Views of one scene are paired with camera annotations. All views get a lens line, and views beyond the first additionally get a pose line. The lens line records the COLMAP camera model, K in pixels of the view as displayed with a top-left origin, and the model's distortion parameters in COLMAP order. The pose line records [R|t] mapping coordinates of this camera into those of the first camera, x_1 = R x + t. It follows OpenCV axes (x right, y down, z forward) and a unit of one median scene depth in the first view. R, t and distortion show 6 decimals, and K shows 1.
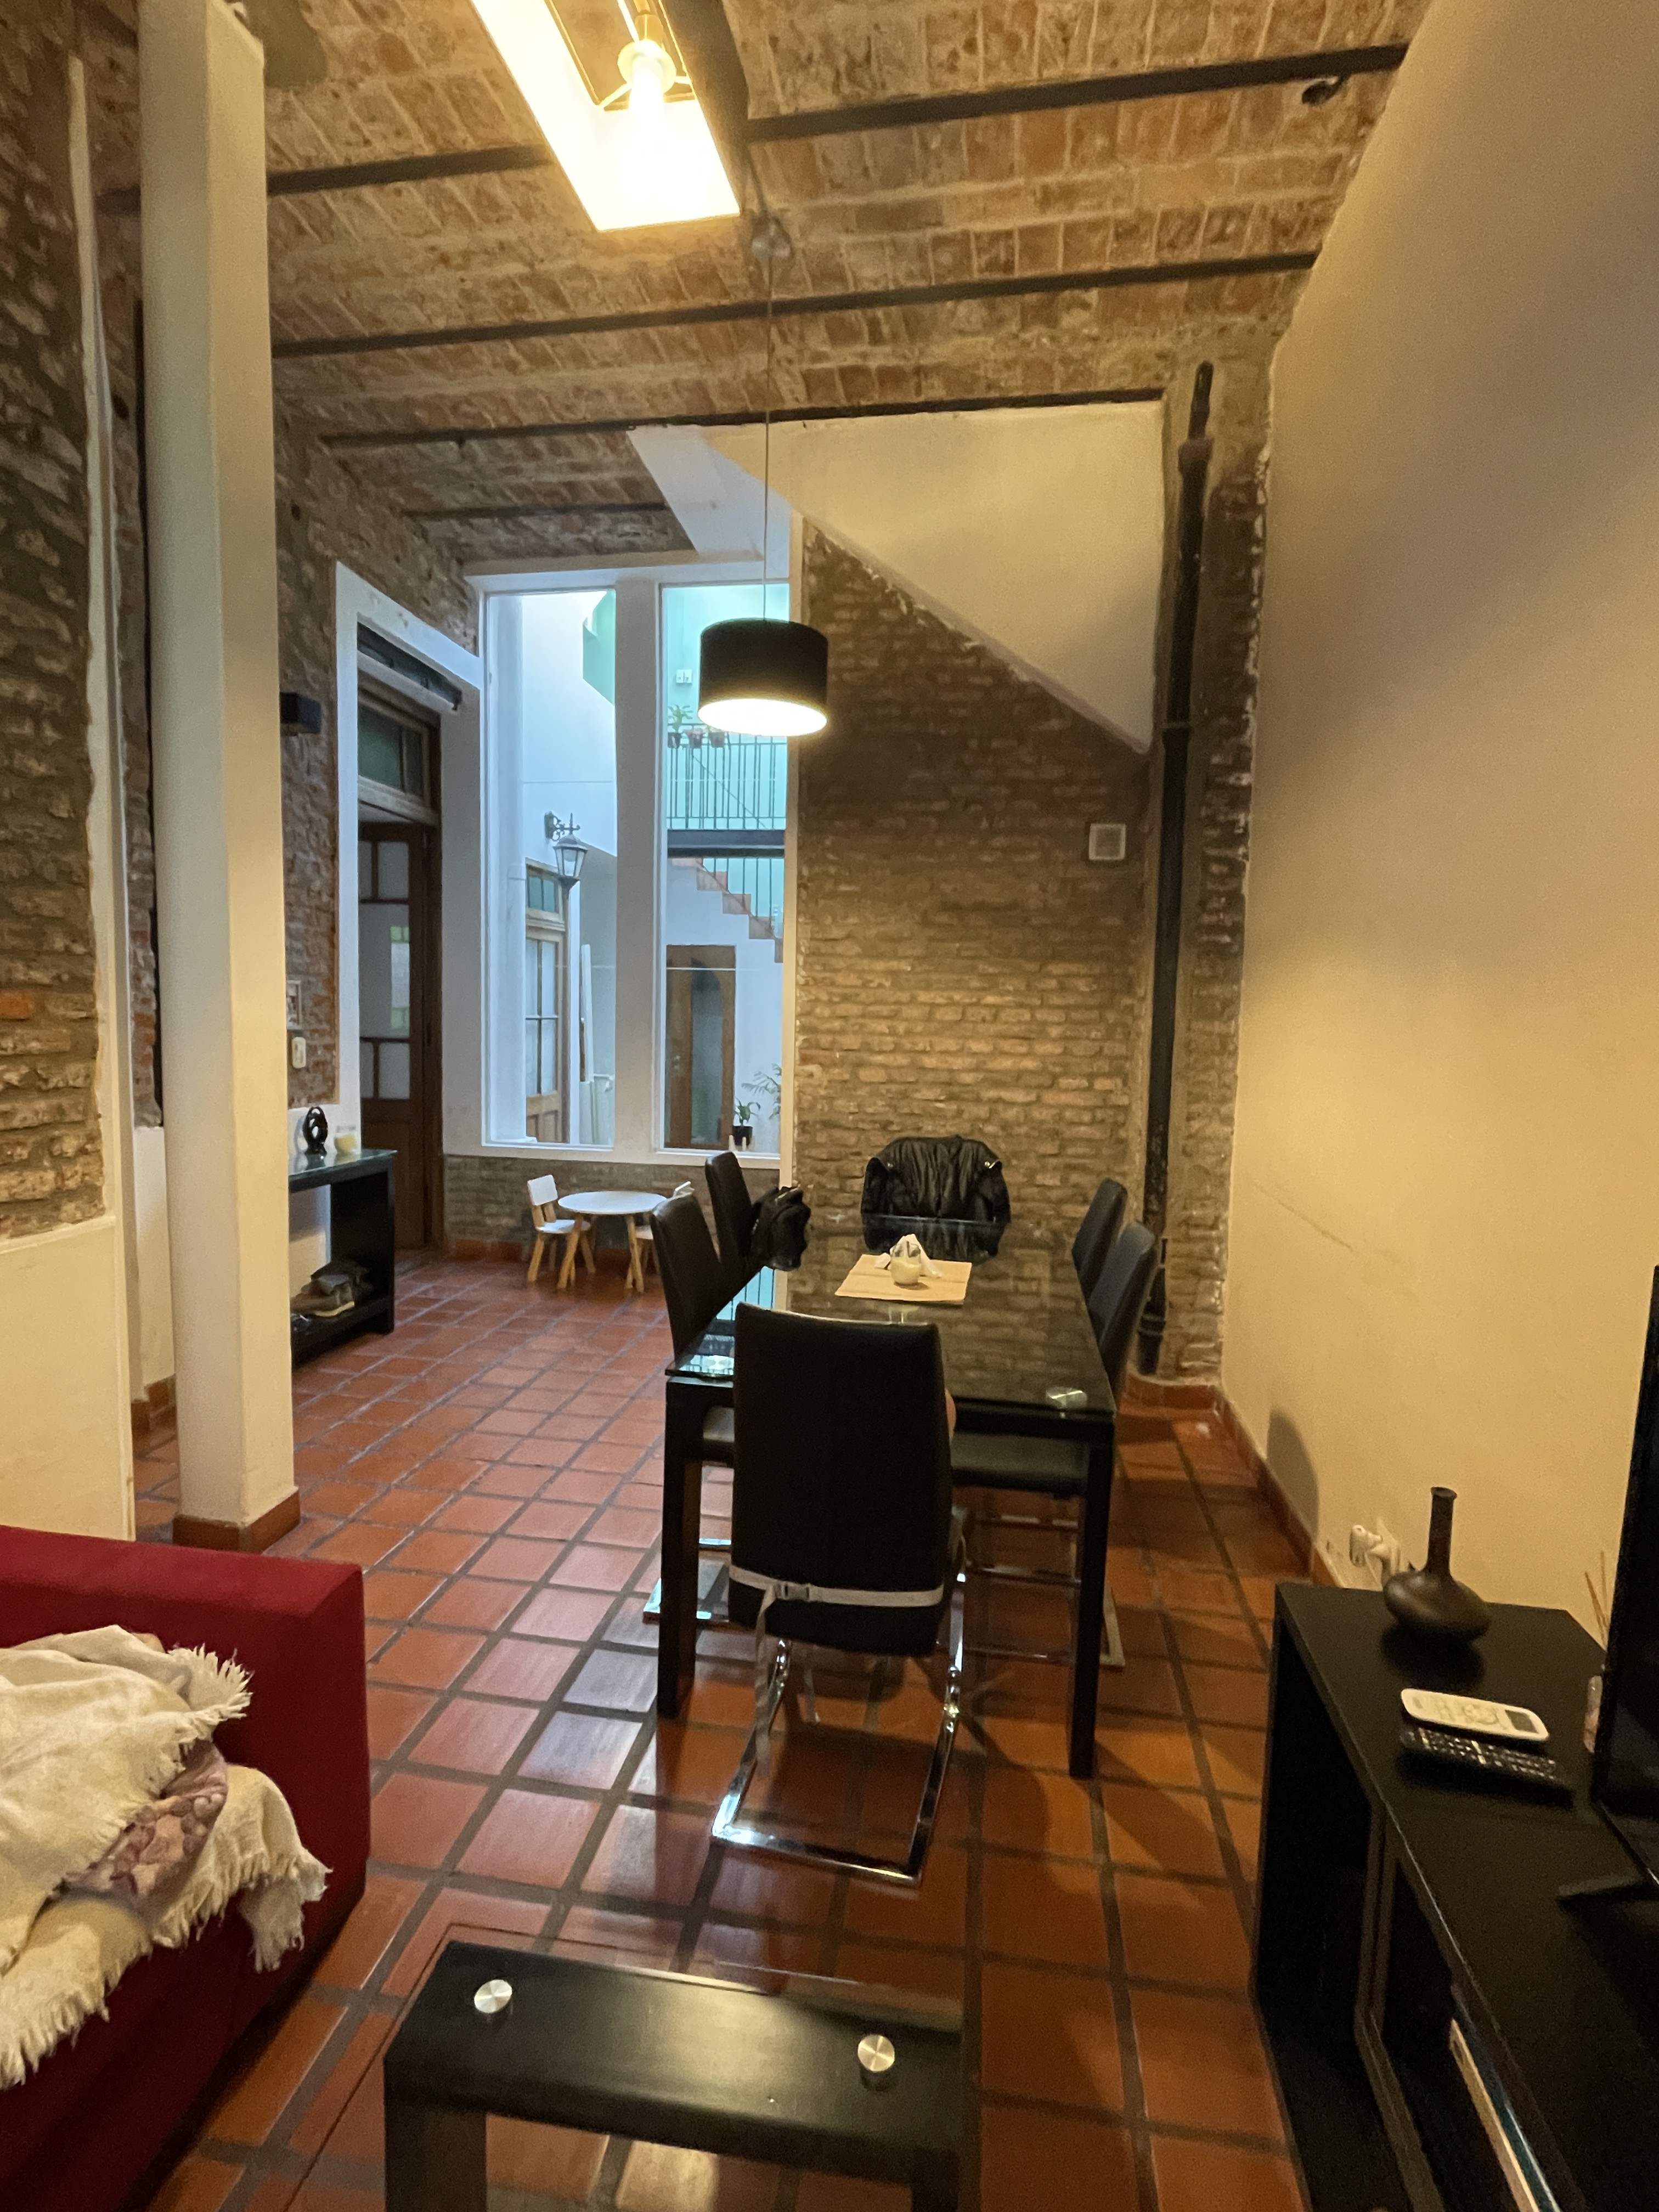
lens RADIAL K [[1062.5, 0, 829.0], [0, 1062.5, 1106.6], [0, 0, 1]] dist [0.001260, -0.000318]
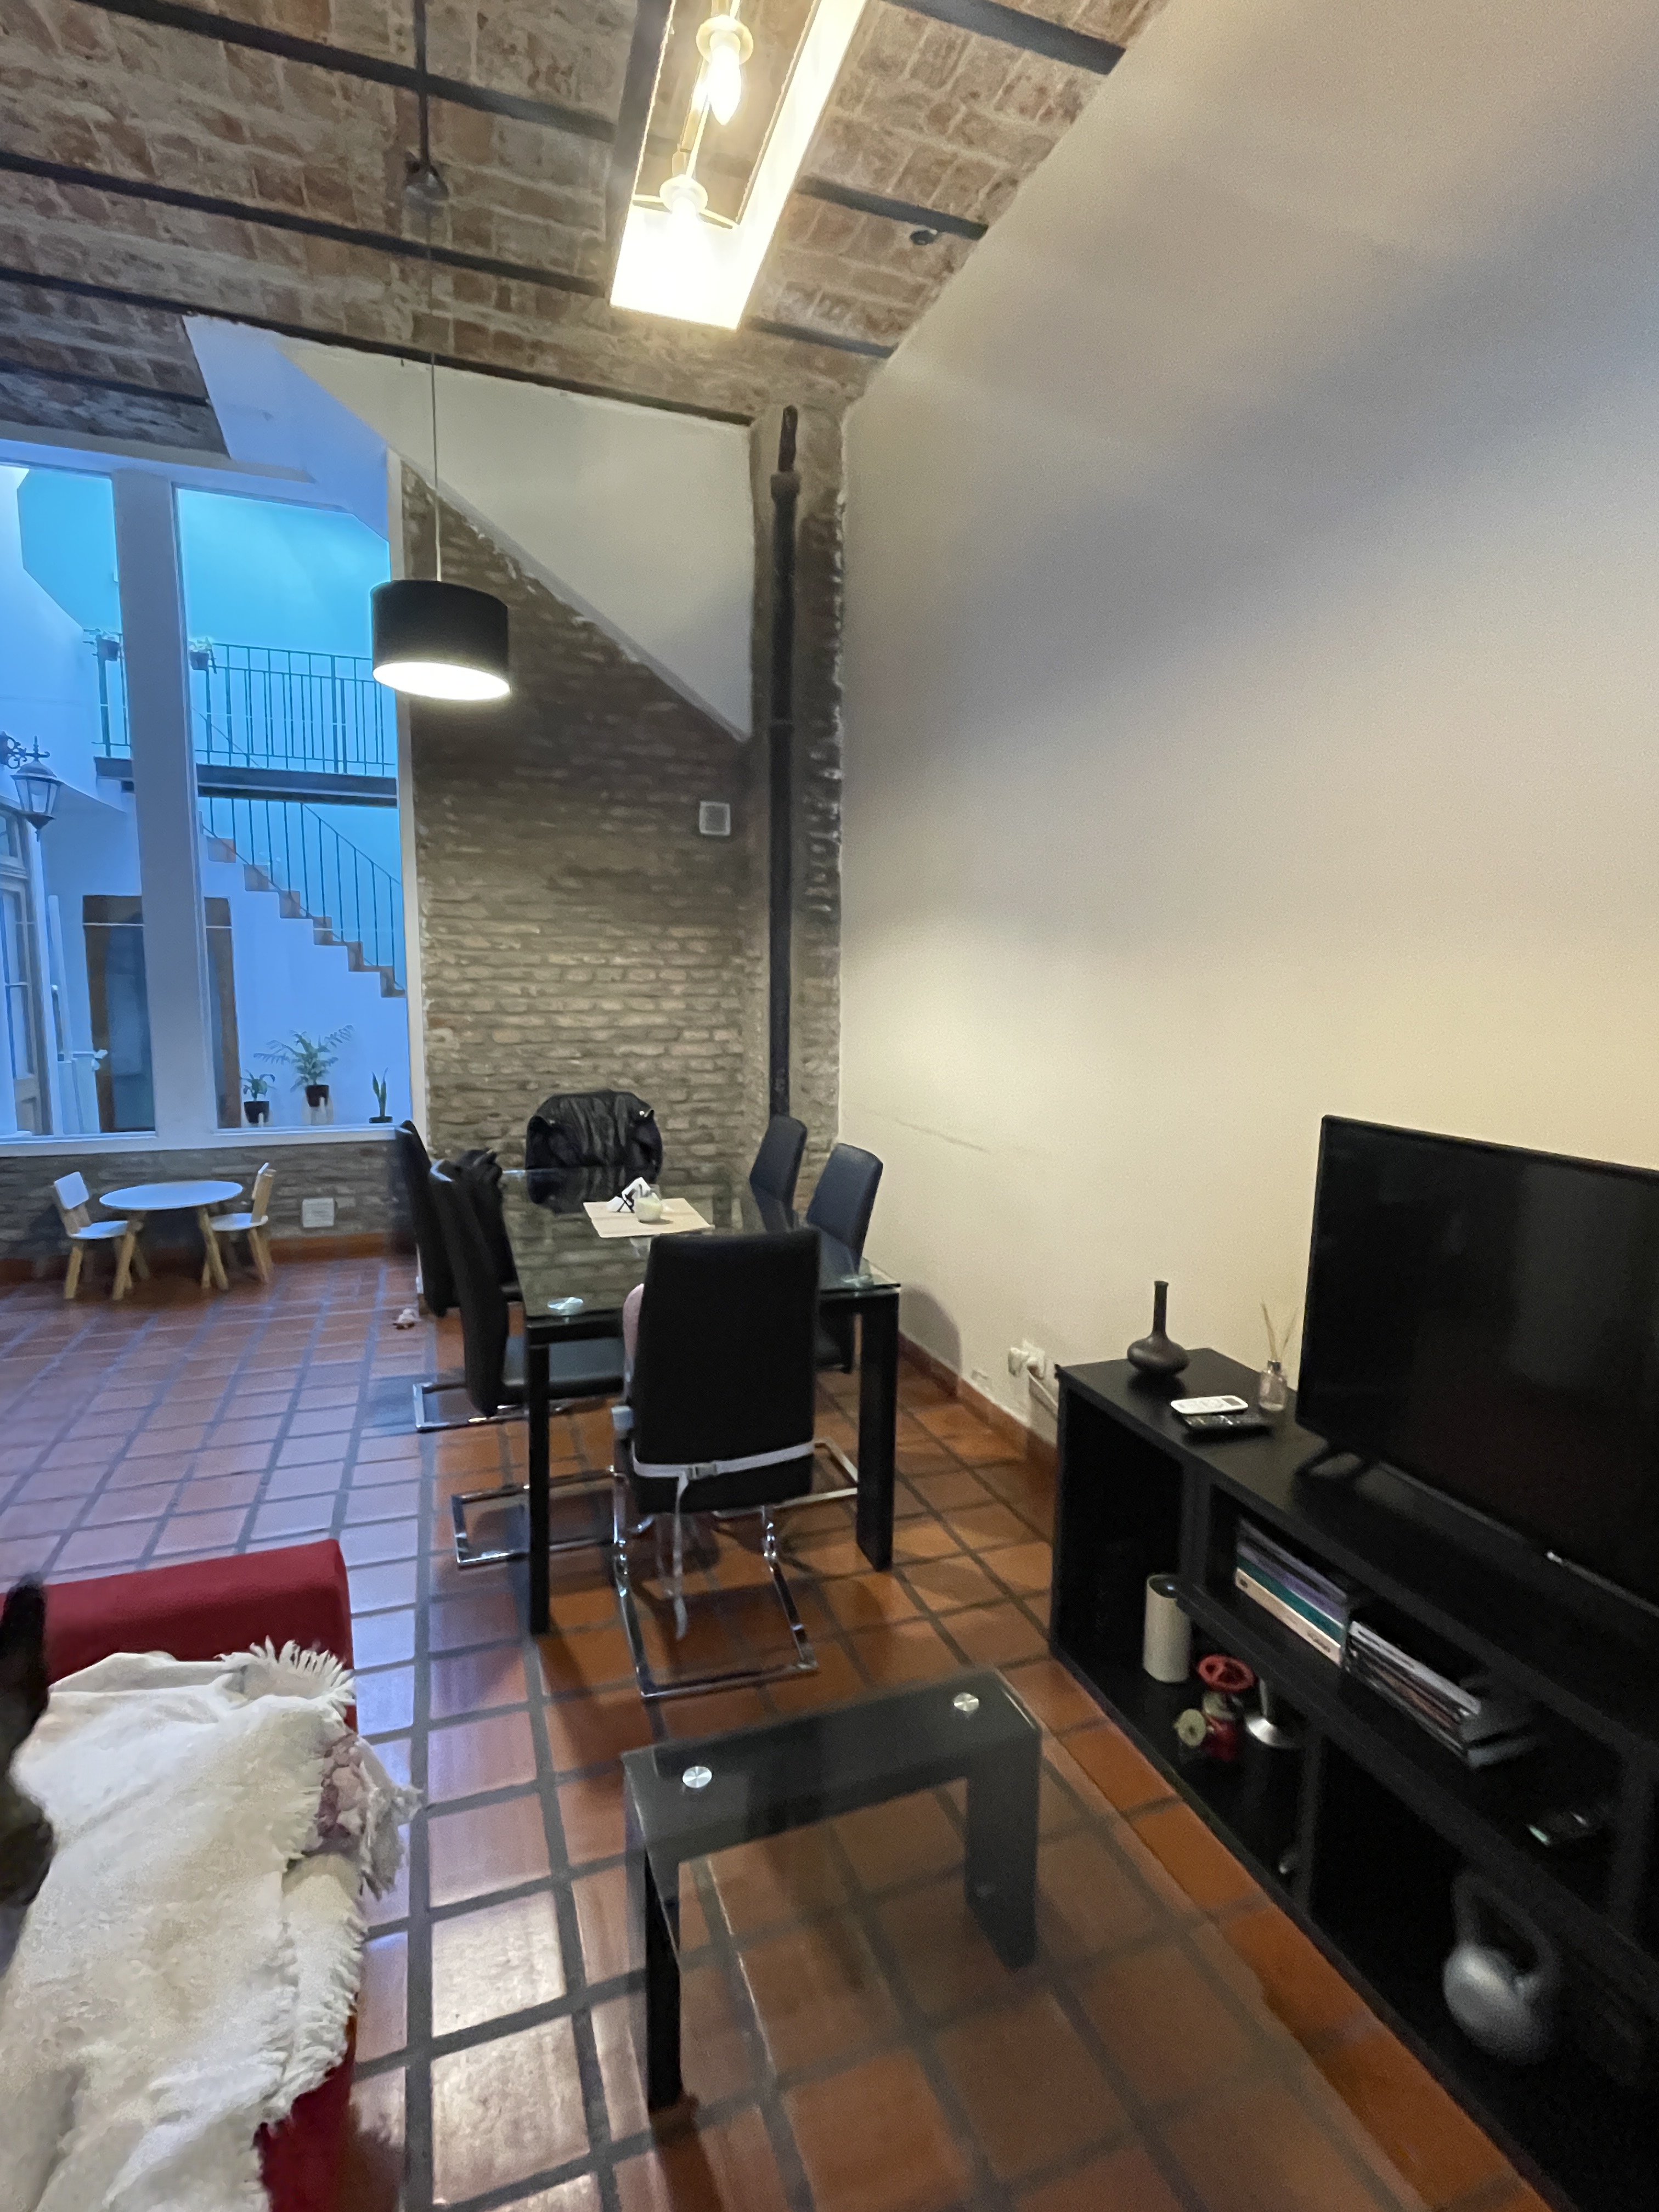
lens RADIAL K [[1062.5, 0, 827.7], [0, 1062.5, 1104.7], [0, 0, 1]] dist [0.001260, -0.000318]
pose [[0.873777, -0.074779, 0.480544, -0.206850], [0.054915, 0.996959, 0.055287, -0.004318], [-0.483217, -0.021919, 0.875226, -0.044310]]
